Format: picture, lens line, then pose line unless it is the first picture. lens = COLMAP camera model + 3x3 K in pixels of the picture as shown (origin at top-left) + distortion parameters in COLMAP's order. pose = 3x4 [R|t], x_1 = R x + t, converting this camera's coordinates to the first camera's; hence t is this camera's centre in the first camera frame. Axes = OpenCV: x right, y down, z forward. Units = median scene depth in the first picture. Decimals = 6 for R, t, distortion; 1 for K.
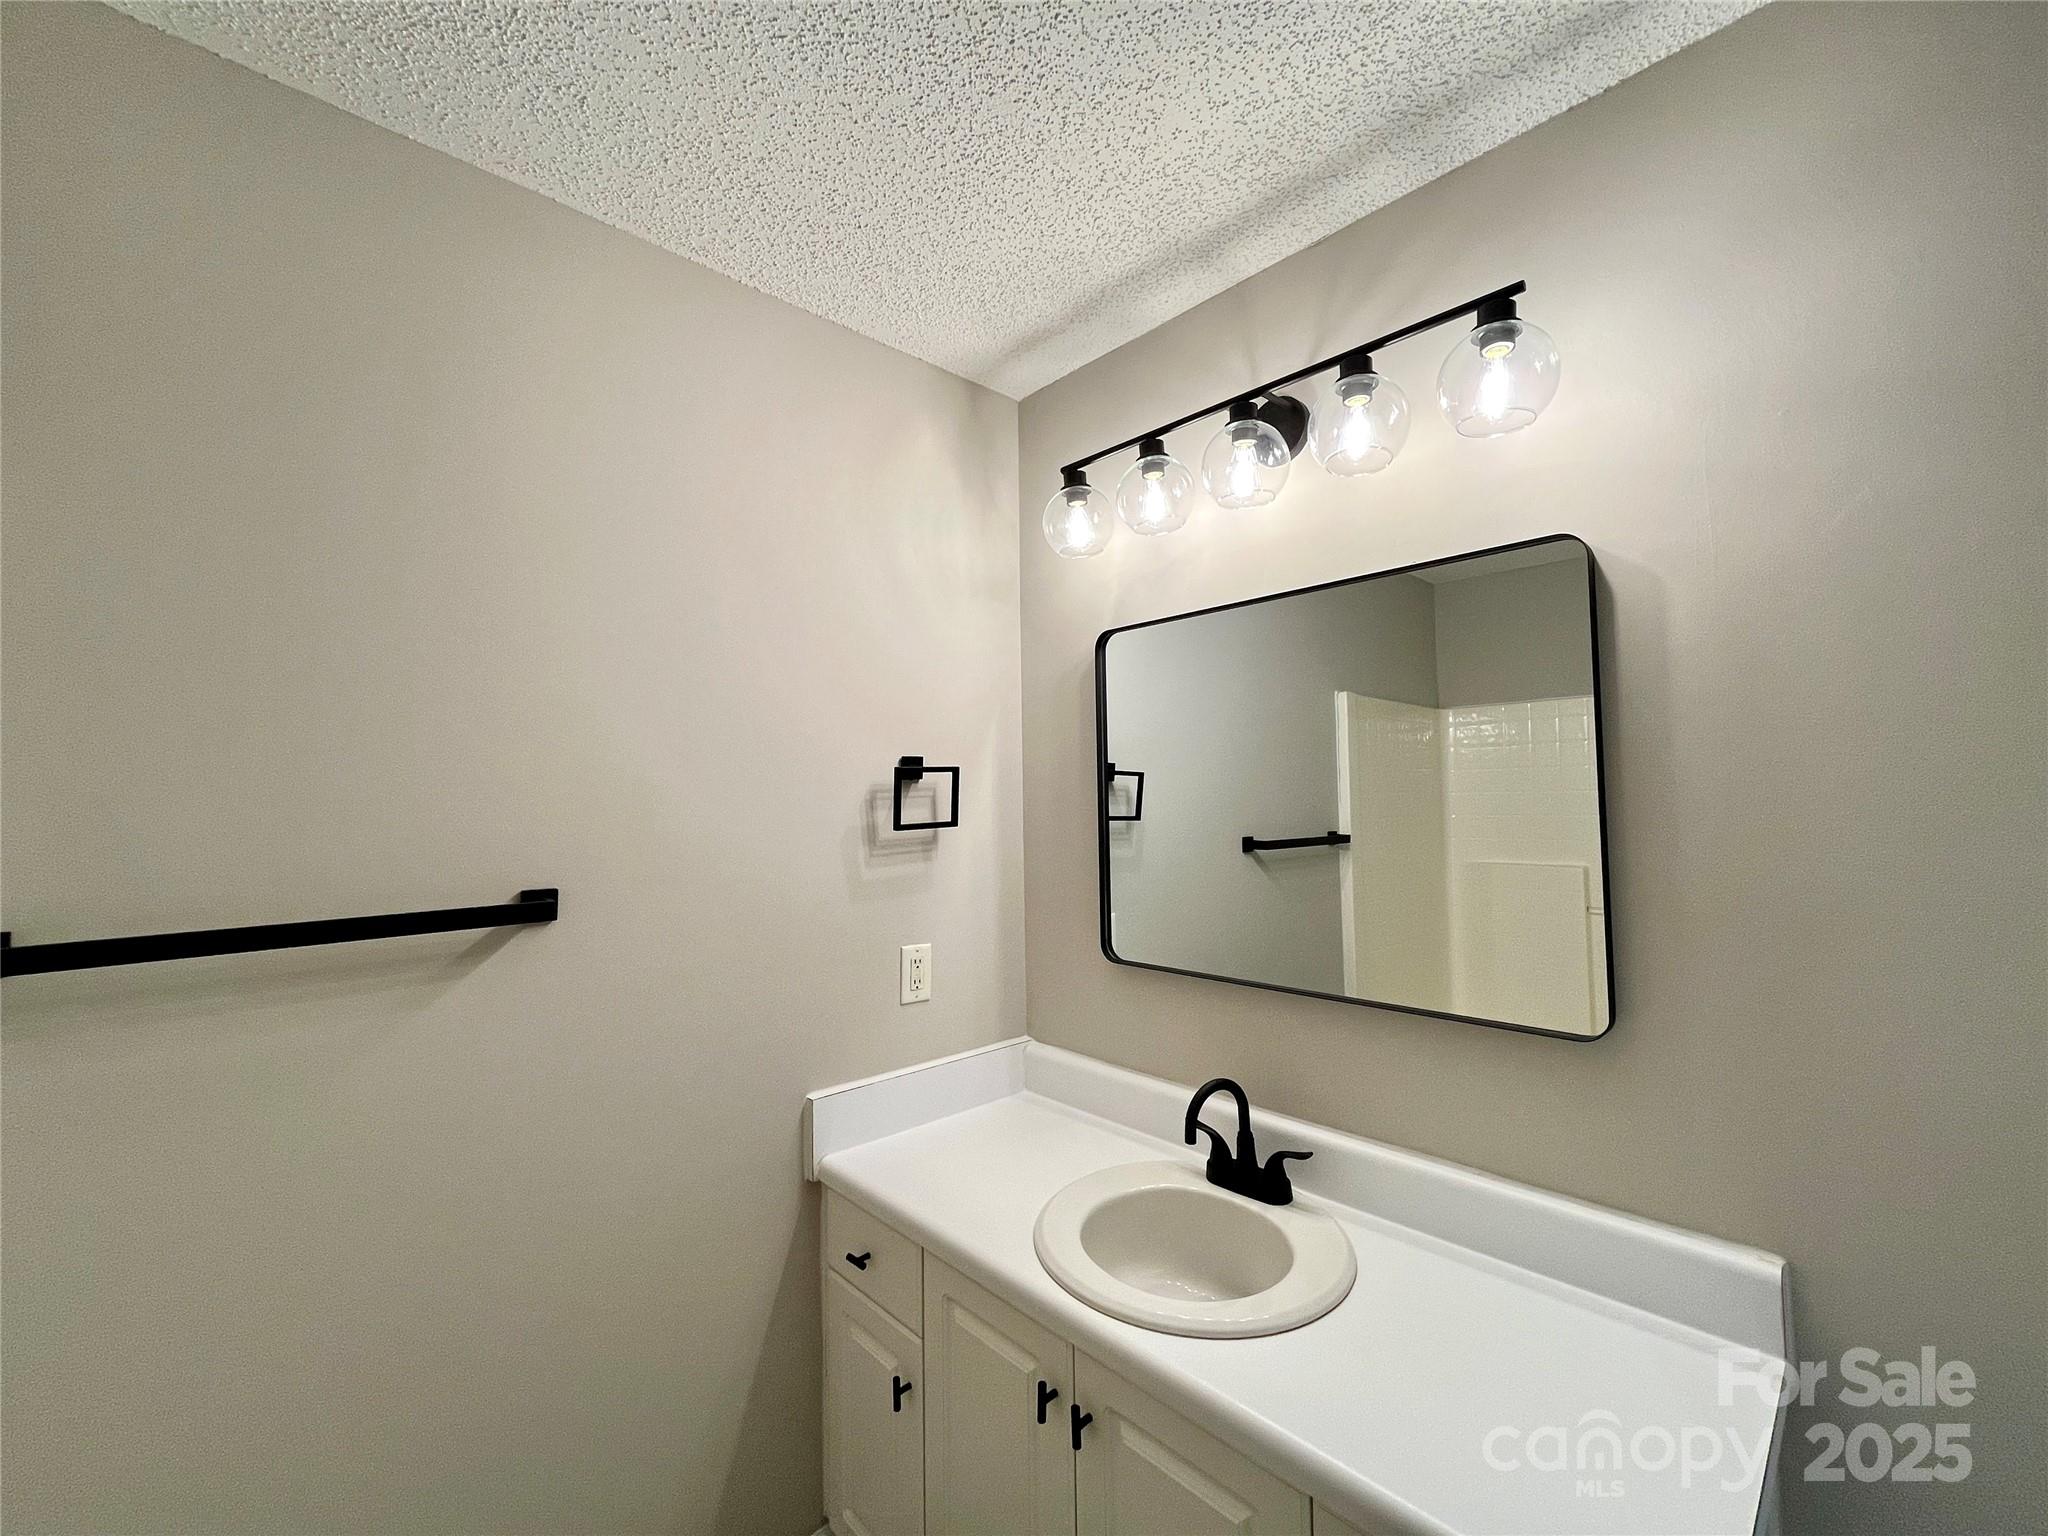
lens RADIAL K [[820.4, 0, 1029.9], [0, 820.4, 766.3], [0, 0, 1]] dist [-0.000716, -0.000477]
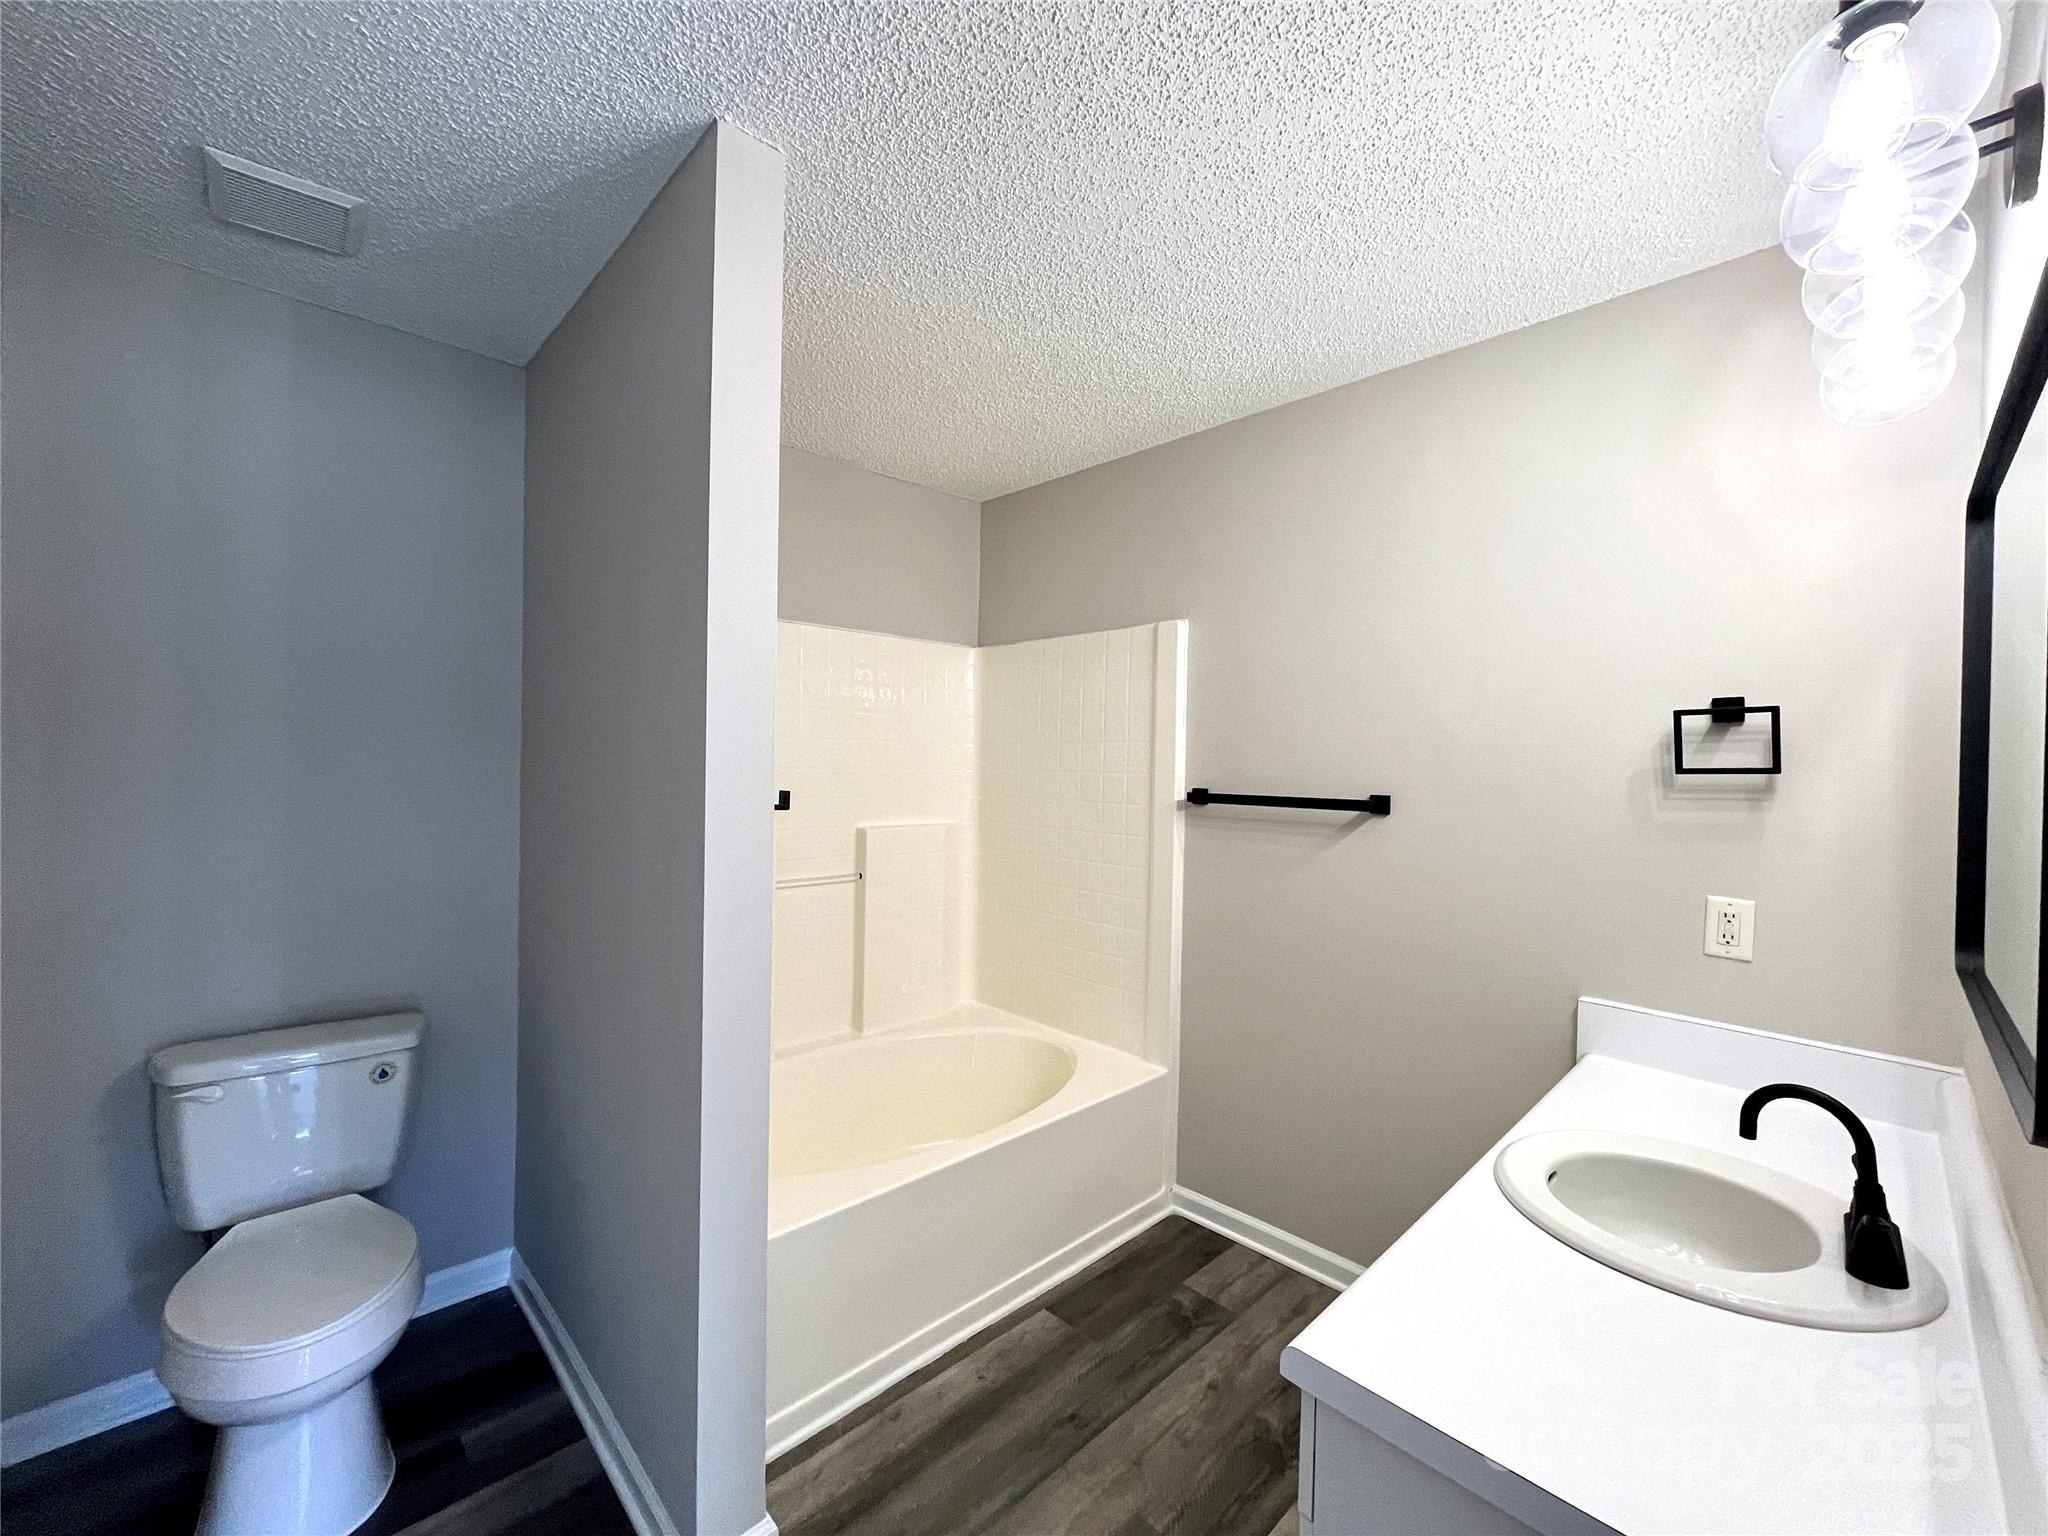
lens RADIAL K [[820.4, 0, 1029.9], [0, 820.4, 766.3], [0, 0, 1]] dist [-0.000716, -0.000477]
pose [[0.014449, 0.023473, -0.999620, 0.794842], [0.027343, 0.999341, 0.023862, 0.022737], [0.999522, -0.027677, 0.013798, 0.191239]]
